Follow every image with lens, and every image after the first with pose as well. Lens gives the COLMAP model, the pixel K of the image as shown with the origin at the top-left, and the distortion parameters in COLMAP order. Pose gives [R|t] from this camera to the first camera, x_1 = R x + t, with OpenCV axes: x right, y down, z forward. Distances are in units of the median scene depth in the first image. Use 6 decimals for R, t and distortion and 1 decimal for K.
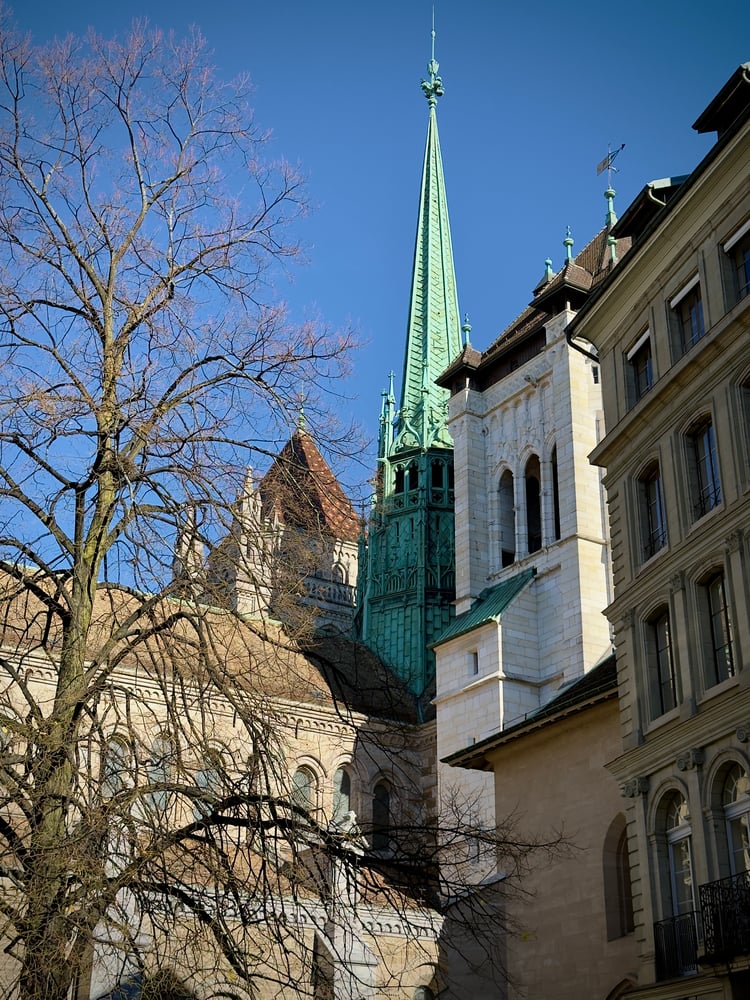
lens RADIAL K [[1414.7, 0, 378.5], [0, 1414.7, 508.8], [0, 0, 1]] dist [0.049841, 0.115294]
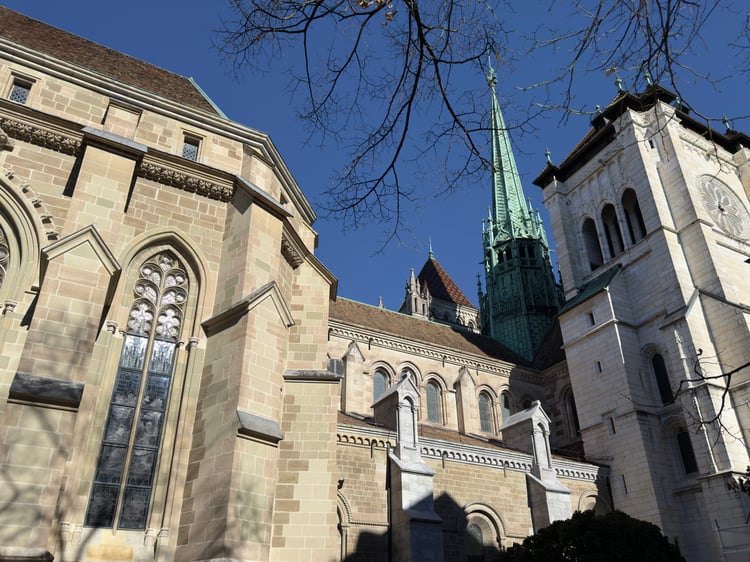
lens RADIAL K [[560.1, 0, 358.1], [0, 560.1, 342.3], [0, 0, 1]] dist [0.003960, -0.011651]
pose [[0.993908, -0.053687, -0.096251, -0.307228], [0.049849, 0.997880, -0.041846, 0.326479], [0.098294, 0.036793, 0.994477, 0.704542]]
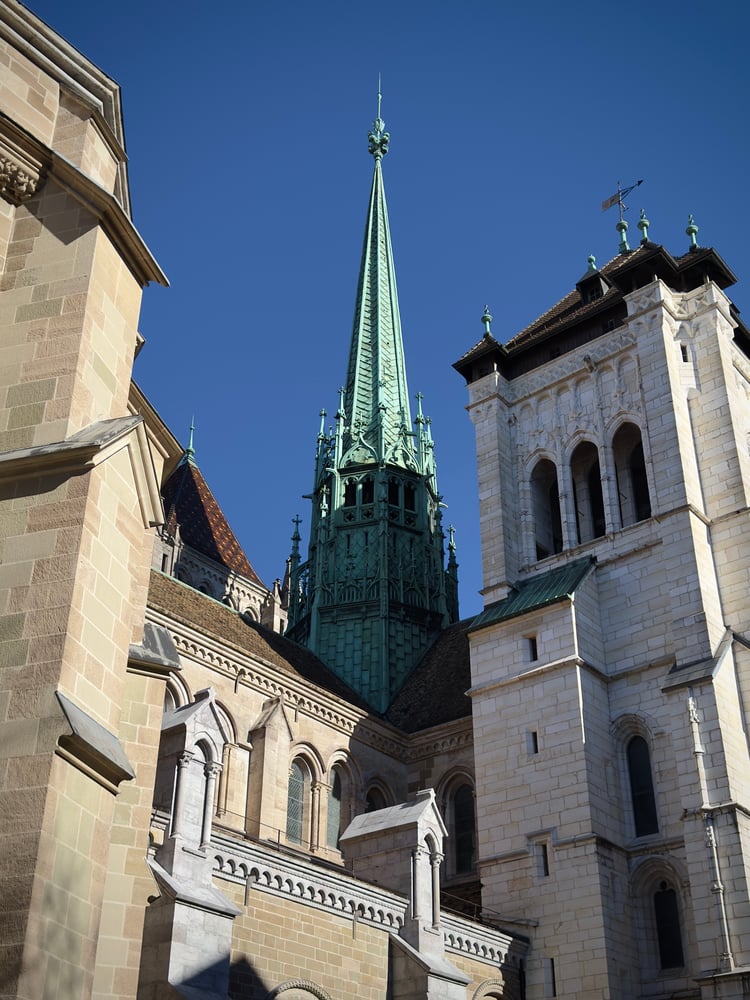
lens RADIAL K [[1183.2, 0, 373.5], [0, 1183.2, 597.5], [0, 0, 1]] dist [0.063851, 0.001507]
pose [[0.953789, 0.145536, 0.262881, -0.469991], [-0.122279, 0.987152, -0.102851, 0.356090], [-0.274472, 0.065953, 0.959331, 0.735496]]
